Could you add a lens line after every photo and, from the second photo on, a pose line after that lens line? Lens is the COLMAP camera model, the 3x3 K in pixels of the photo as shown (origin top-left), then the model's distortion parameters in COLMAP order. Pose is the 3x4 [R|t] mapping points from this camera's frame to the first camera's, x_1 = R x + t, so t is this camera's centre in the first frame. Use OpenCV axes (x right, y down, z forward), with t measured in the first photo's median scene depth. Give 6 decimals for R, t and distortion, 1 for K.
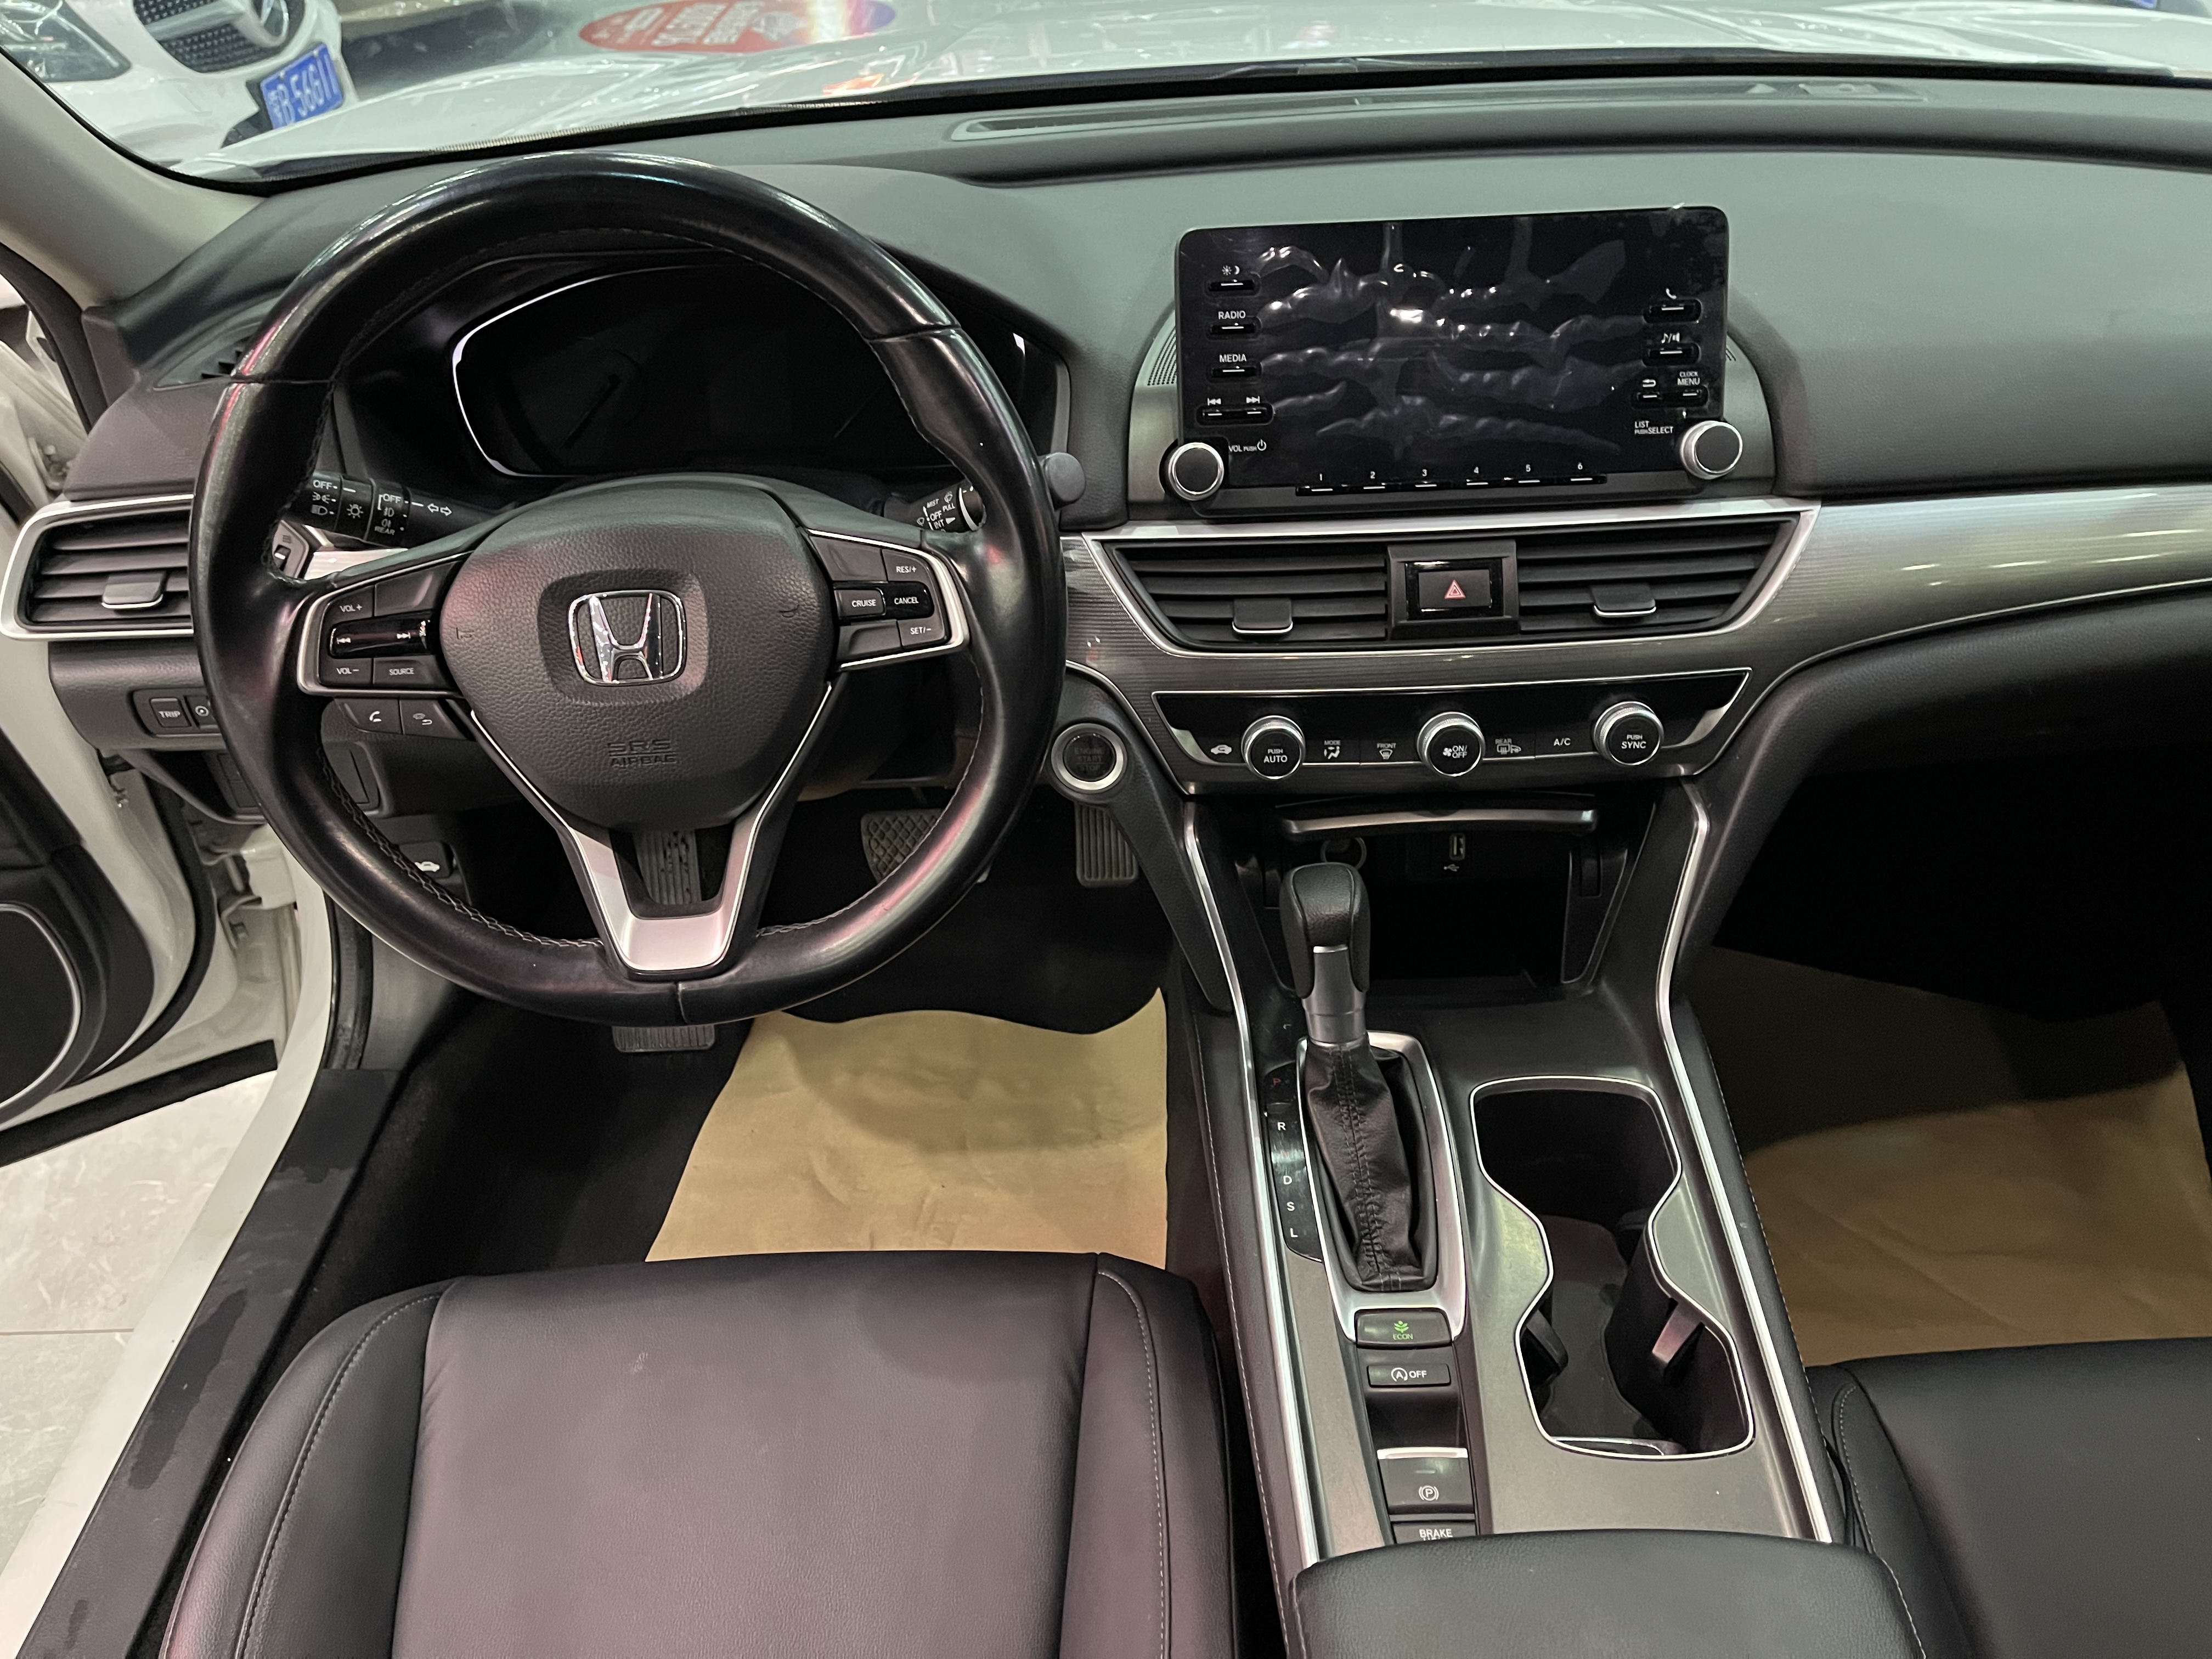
lens RADIAL K [[1650.8, 0, 1096.1], [0, 1650.8, 827.7], [0, 0, 1]] dist [0.091585, -0.111490]
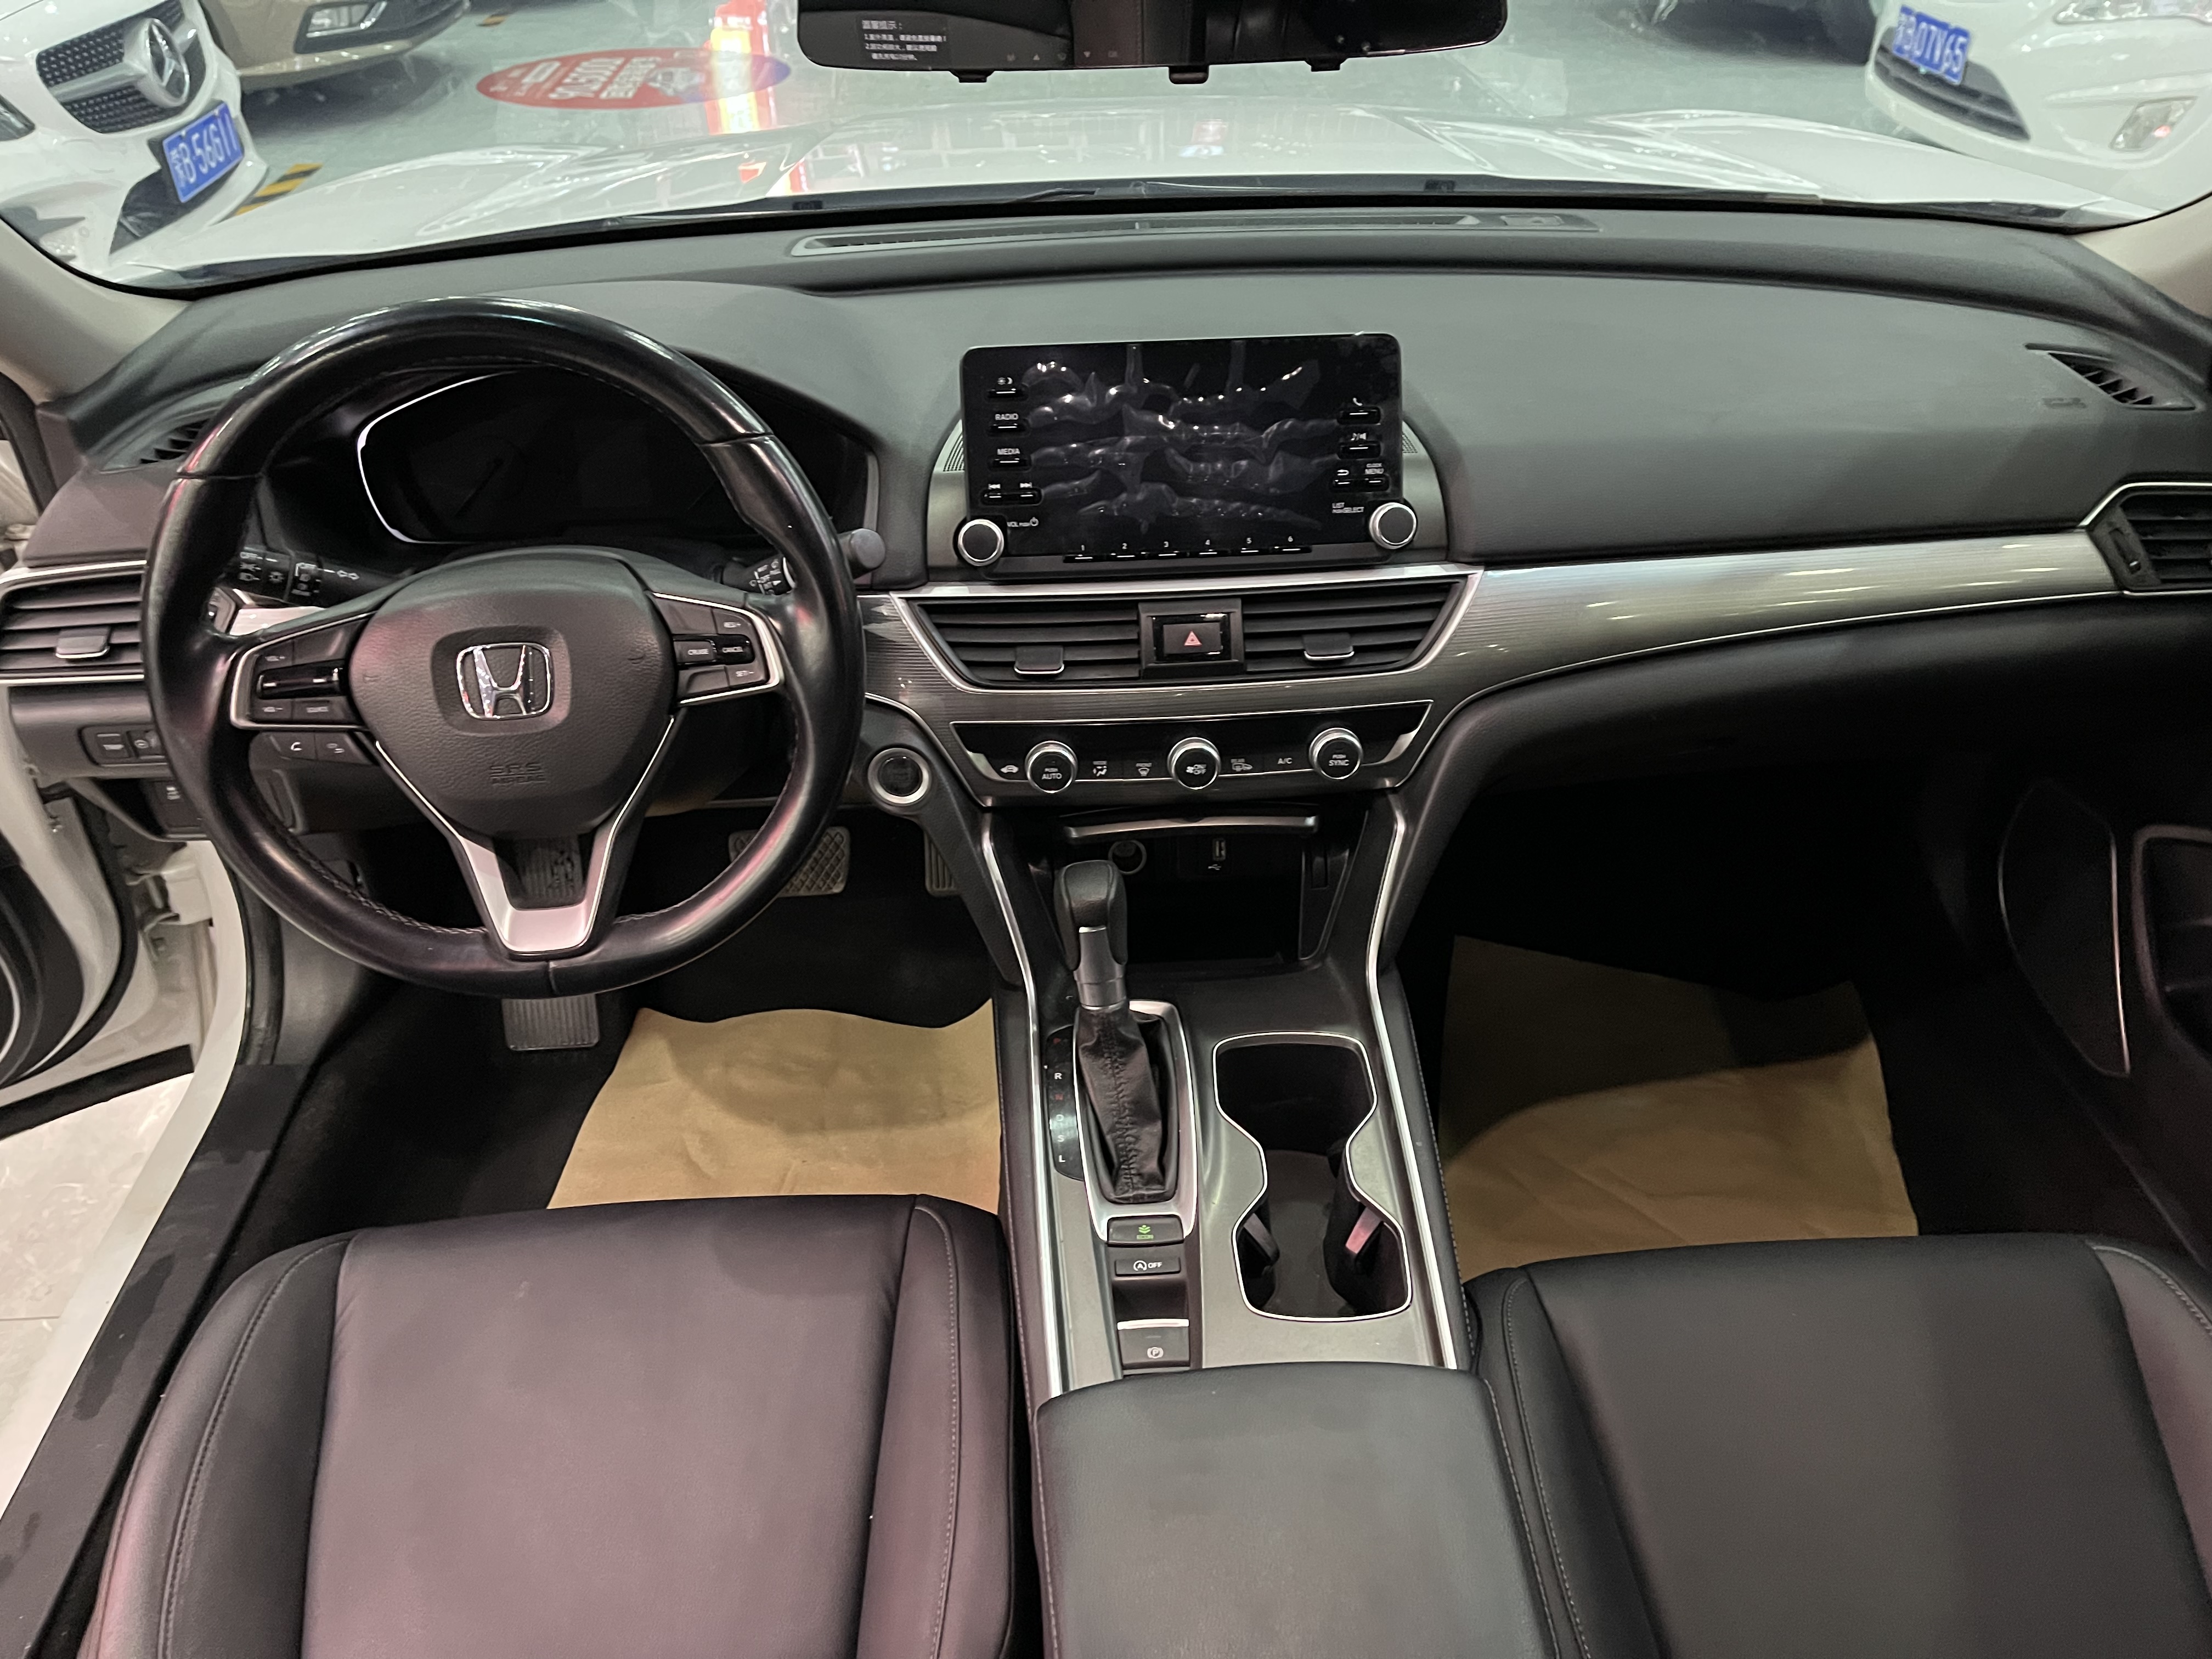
lens RADIAL K [[1650.8, 0, 1096.1], [0, 1650.8, 827.7], [0, 0, 1]] dist [0.091585, -0.111490]
pose [[0.998637, -0.010848, 0.051050, 0.077672], [0.011838, 0.999747, -0.019143, 0.019974], [-0.050830, 0.019722, 0.998513, -0.216145]]
